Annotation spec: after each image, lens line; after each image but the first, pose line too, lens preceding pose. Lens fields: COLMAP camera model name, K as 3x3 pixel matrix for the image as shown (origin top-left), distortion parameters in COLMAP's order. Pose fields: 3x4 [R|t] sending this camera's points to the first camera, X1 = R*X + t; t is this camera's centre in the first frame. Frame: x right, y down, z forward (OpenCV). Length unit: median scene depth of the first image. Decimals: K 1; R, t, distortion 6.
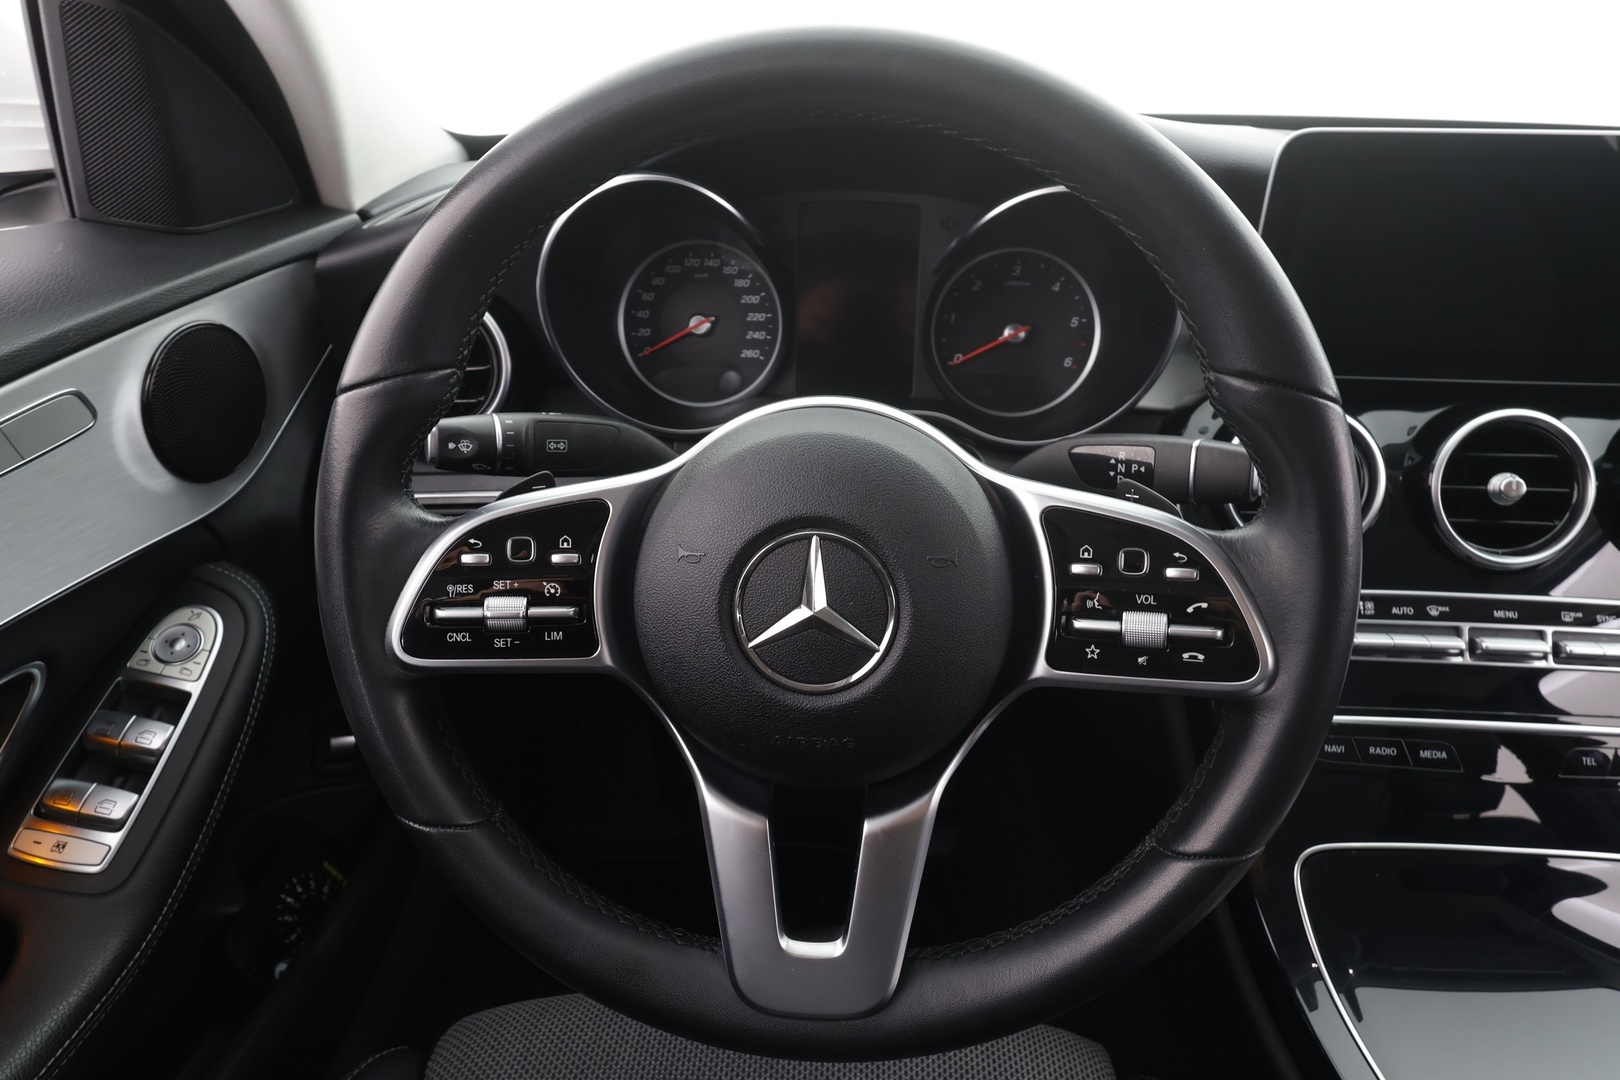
lens RADIAL K [[1008.9, 0, 801.2], [0, 1008.9, 546.8], [0, 0, 1]] dist [0.005037, -0.001455]
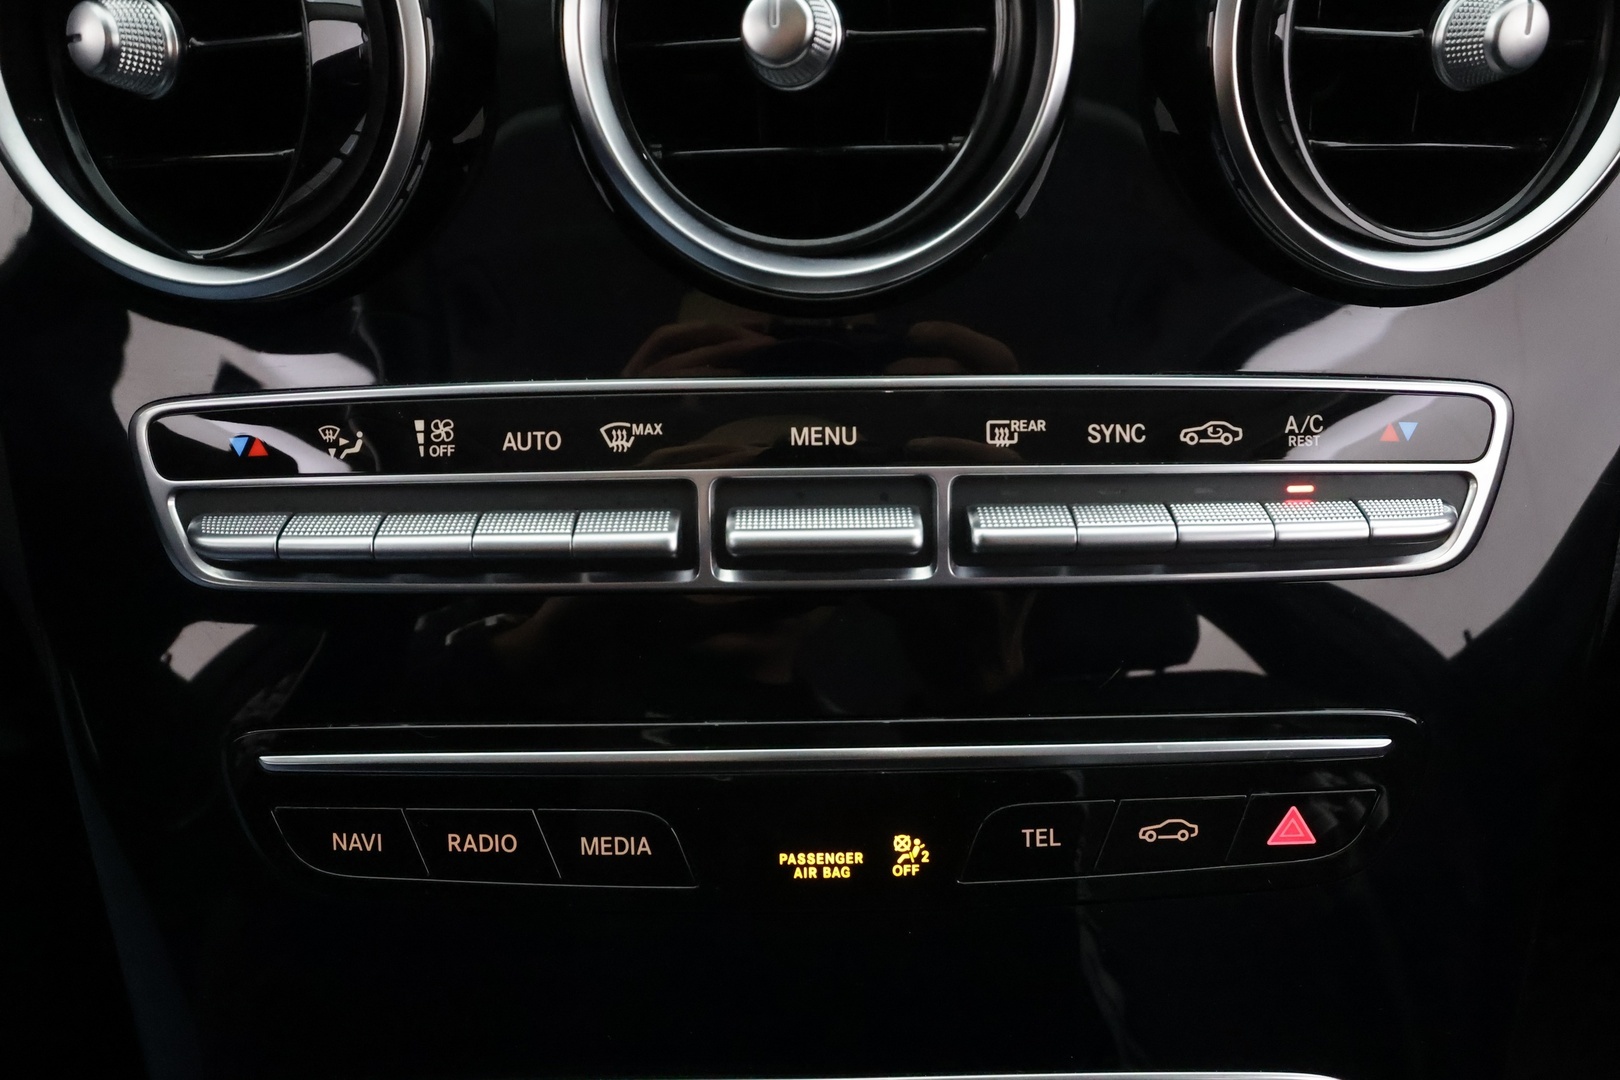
lens RADIAL K [[1260.5, 0, 800.9], [0, 1260.5, 577.6], [0, 0, 1]] dist [-0.053587, -0.008764]
pose [[0.997630, -0.062297, 0.029214, 0.740070], [0.053694, 0.970358, 0.235631, 0.015018], [-0.043027, -0.233504, 0.971403, 0.640743]]
